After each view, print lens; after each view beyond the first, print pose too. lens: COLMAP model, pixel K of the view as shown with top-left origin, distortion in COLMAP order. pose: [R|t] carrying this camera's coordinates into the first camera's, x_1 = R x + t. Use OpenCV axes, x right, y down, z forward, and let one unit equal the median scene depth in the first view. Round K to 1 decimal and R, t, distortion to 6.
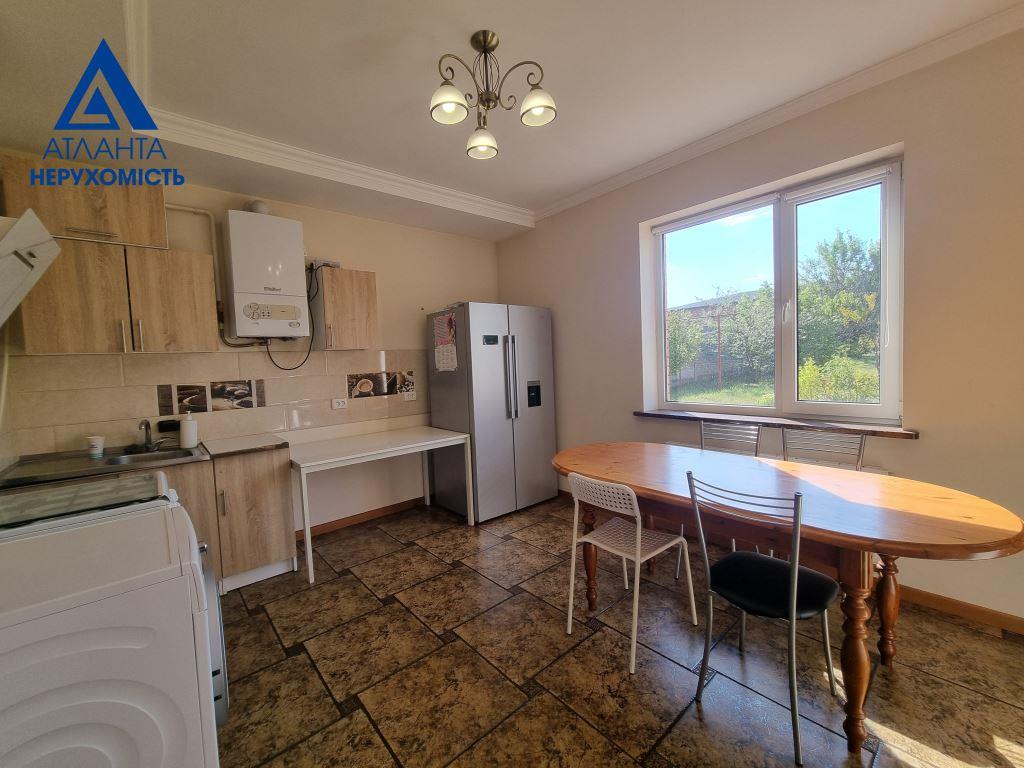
lens RADIAL K [[415.2, 0, 517.9], [0, 415.2, 378.2], [0, 0, 1]] dist [-0.001166, -0.000646]
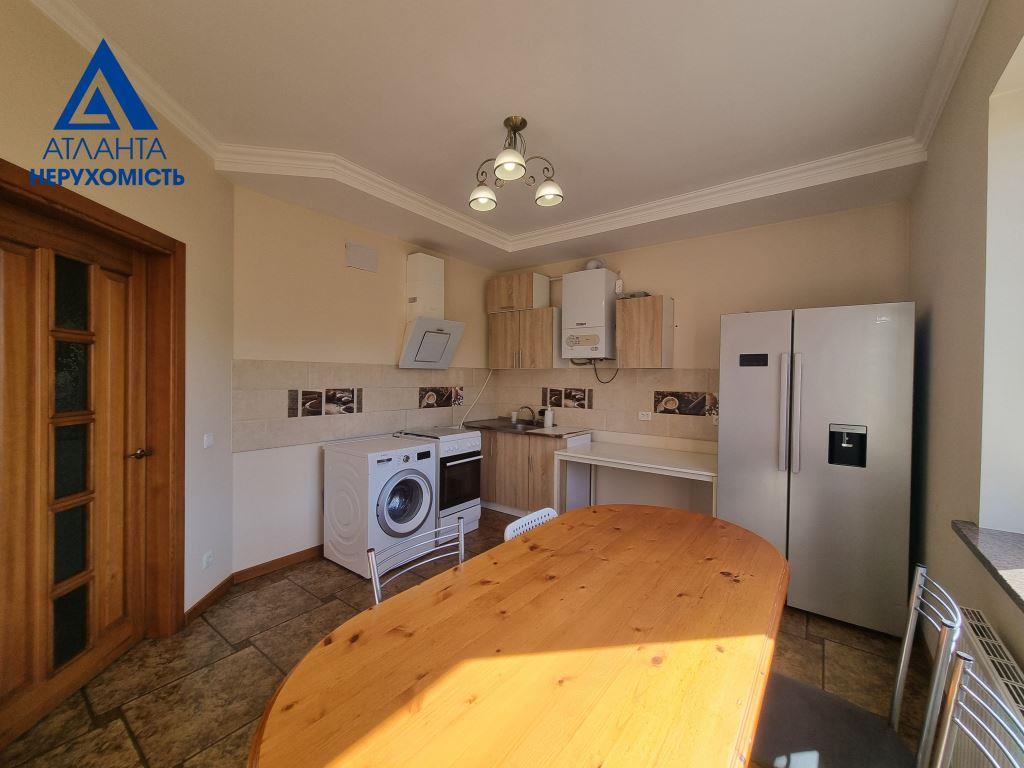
lens RADIAL K [[415.2, 0, 536.1], [0, 415.2, 376.8], [0, 0, 1]] dist [-0.001166, -0.000646]
pose [[0.231878, 0.043351, -0.971778, 0.694310], [-0.068193, 0.997273, 0.028217, -0.066235], [0.970352, 0.059726, 0.234202, 0.518050]]
